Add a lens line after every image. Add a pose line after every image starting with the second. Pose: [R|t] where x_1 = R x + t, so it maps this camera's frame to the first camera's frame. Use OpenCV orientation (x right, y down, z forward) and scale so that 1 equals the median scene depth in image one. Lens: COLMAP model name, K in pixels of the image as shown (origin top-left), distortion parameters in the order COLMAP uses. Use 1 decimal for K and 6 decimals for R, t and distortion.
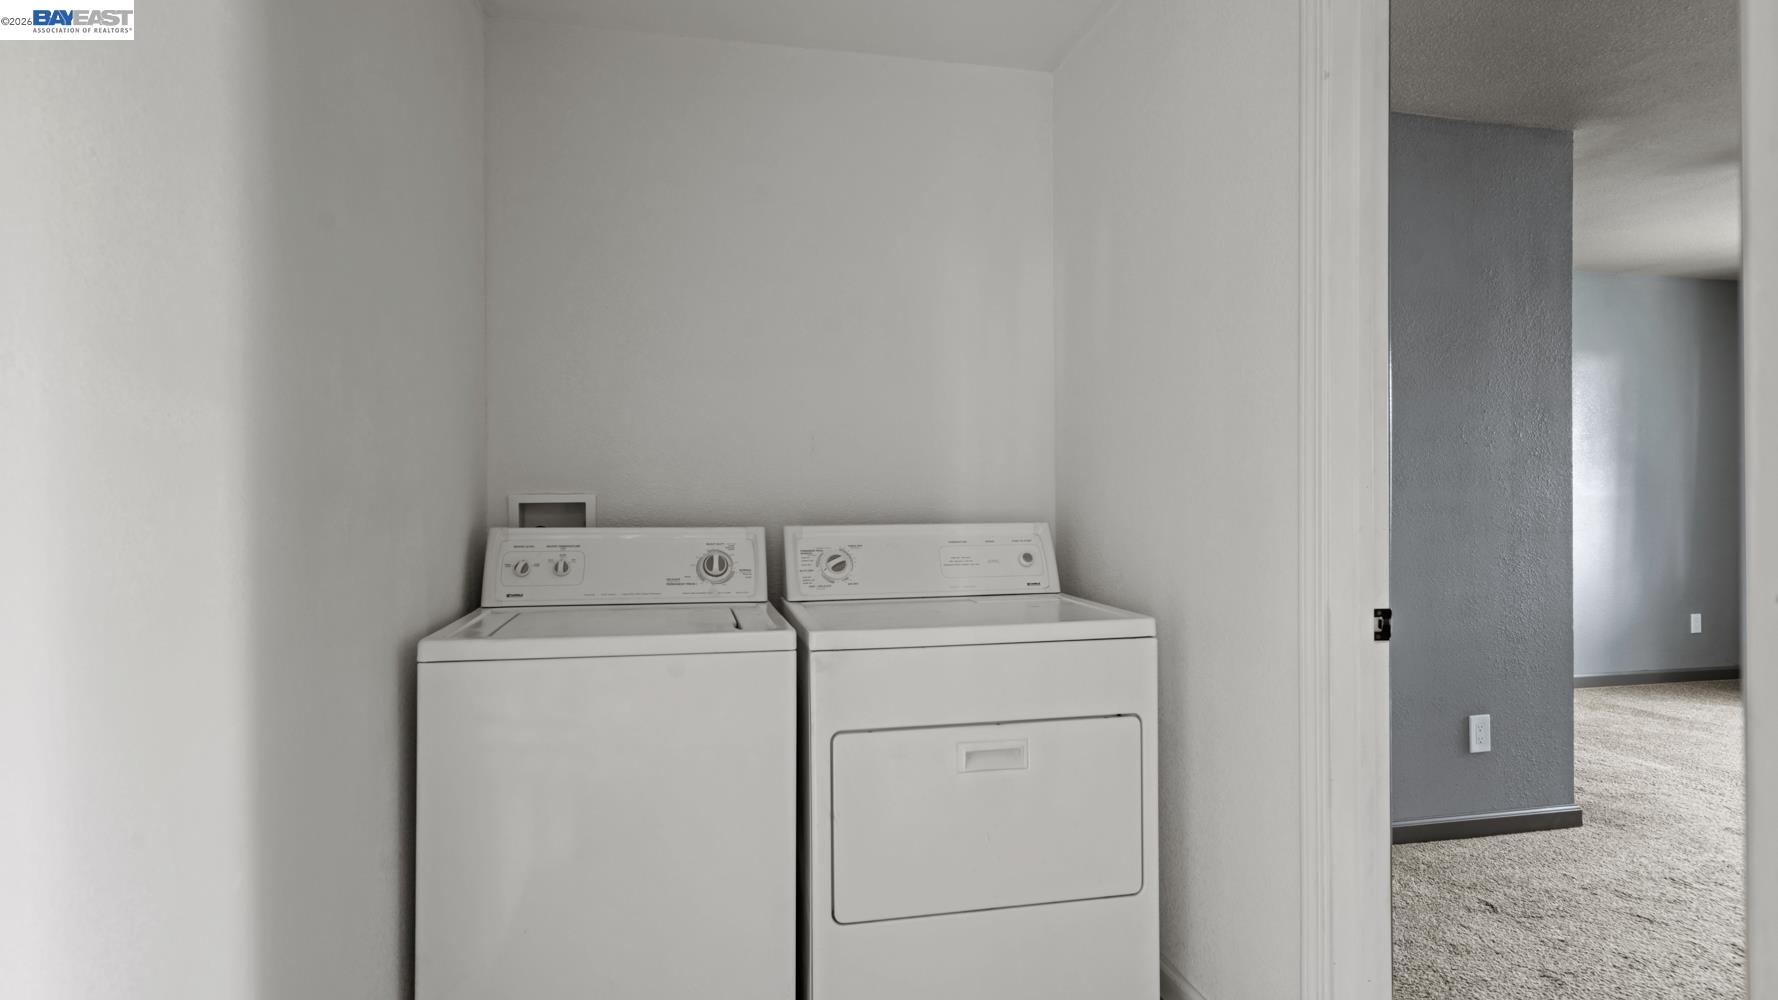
lens RADIAL K [[920.4, 0, 886.3], [0, 920.4, 490.6], [0, 0, 1]] dist [0.005283, -0.001154]
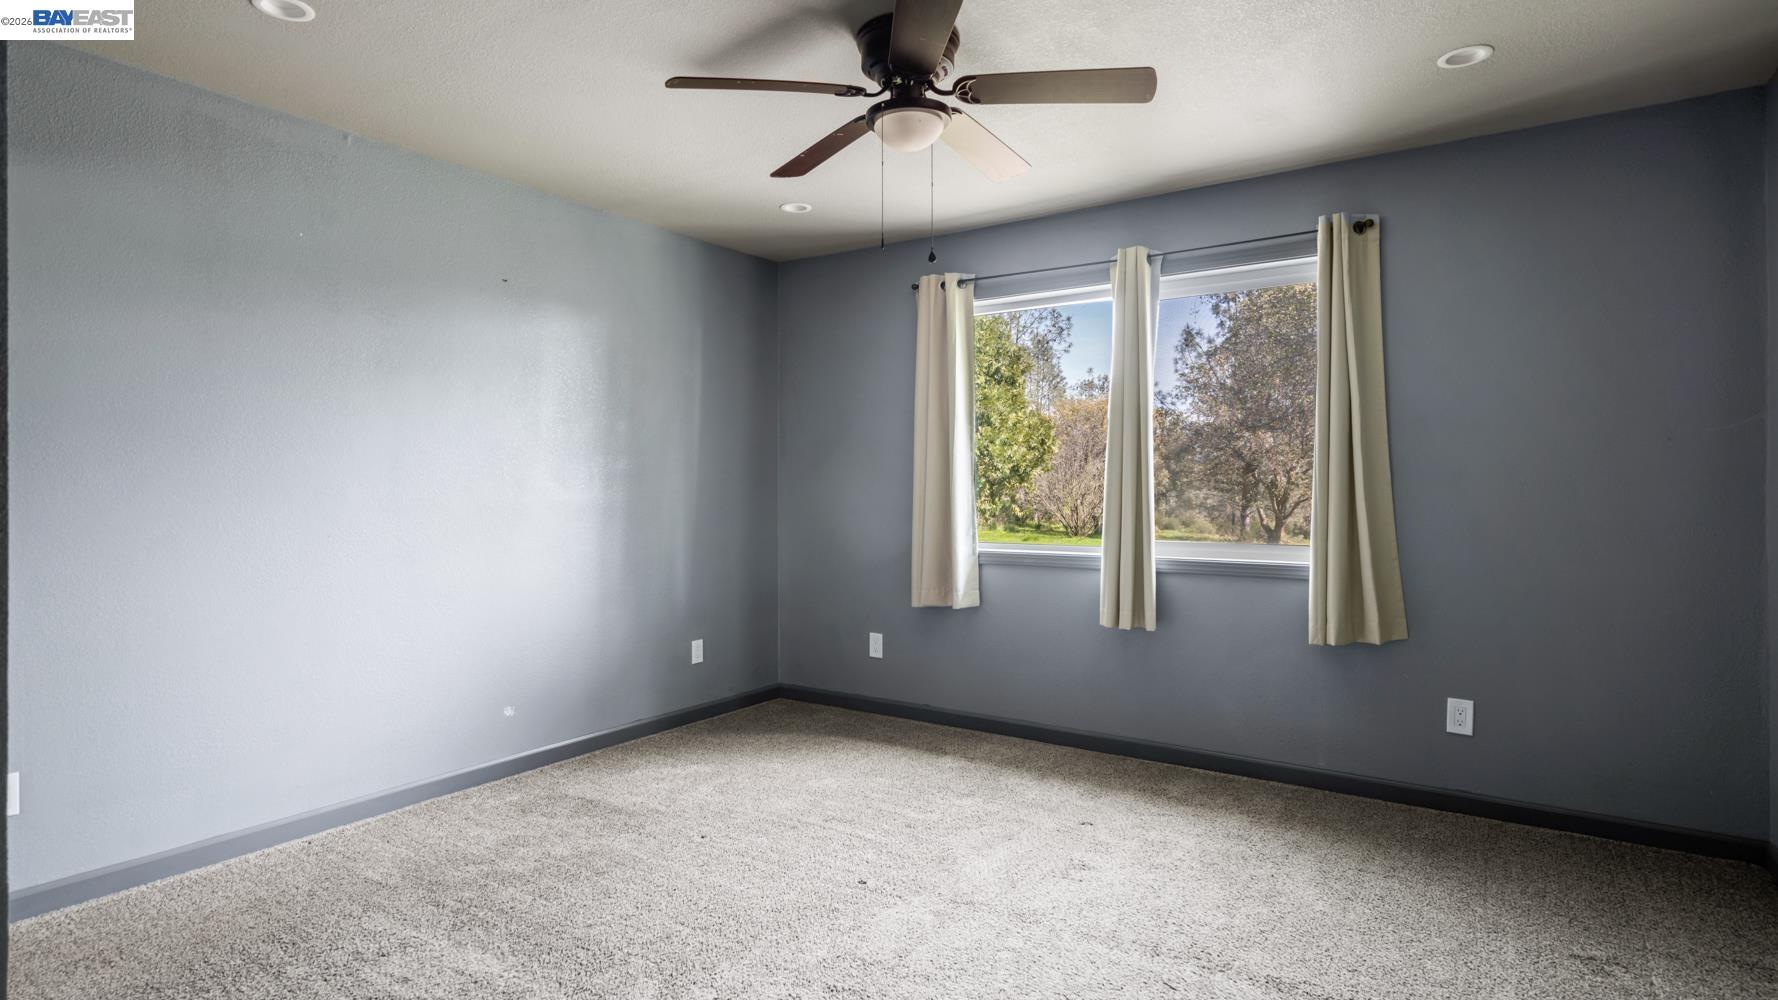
lens RADIAL K [[920.4, 0, 881.3], [0, 920.4, 490.3], [0, 0, 1]] dist [0.005283, -0.001154]
pose [[0.716549, 0.000591, 0.697536, 0.687871], [-0.001247, 0.999999, 0.000434, -0.004970], [-0.697535, -0.001181, 0.716549, 0.473467]]
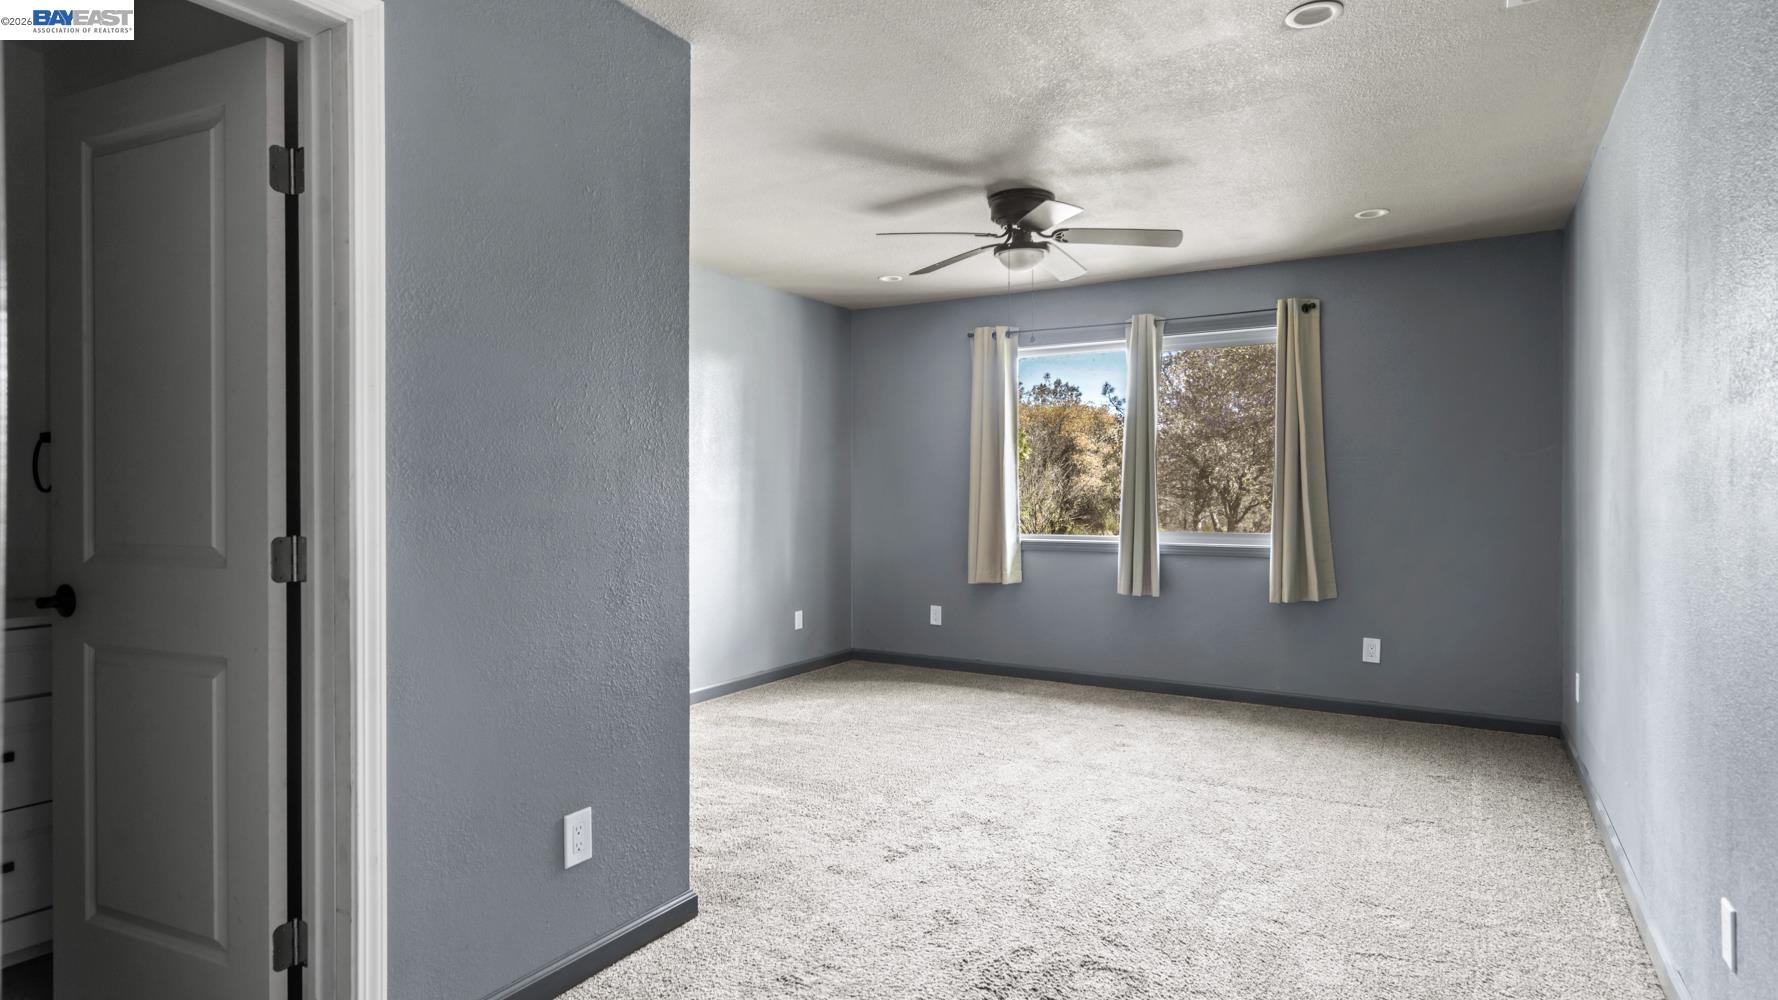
lens RADIAL K [[920.4, 0, 896.0], [0, 920.4, 501.2], [0, 0, 1]] dist [0.005283, -0.001154]
pose [[0.673918, -0.002787, 0.738801, 0.278957], [-0.003407, 0.999971, 0.006880, -0.001522], [-0.738798, -0.007154, 0.673889, 0.335288]]
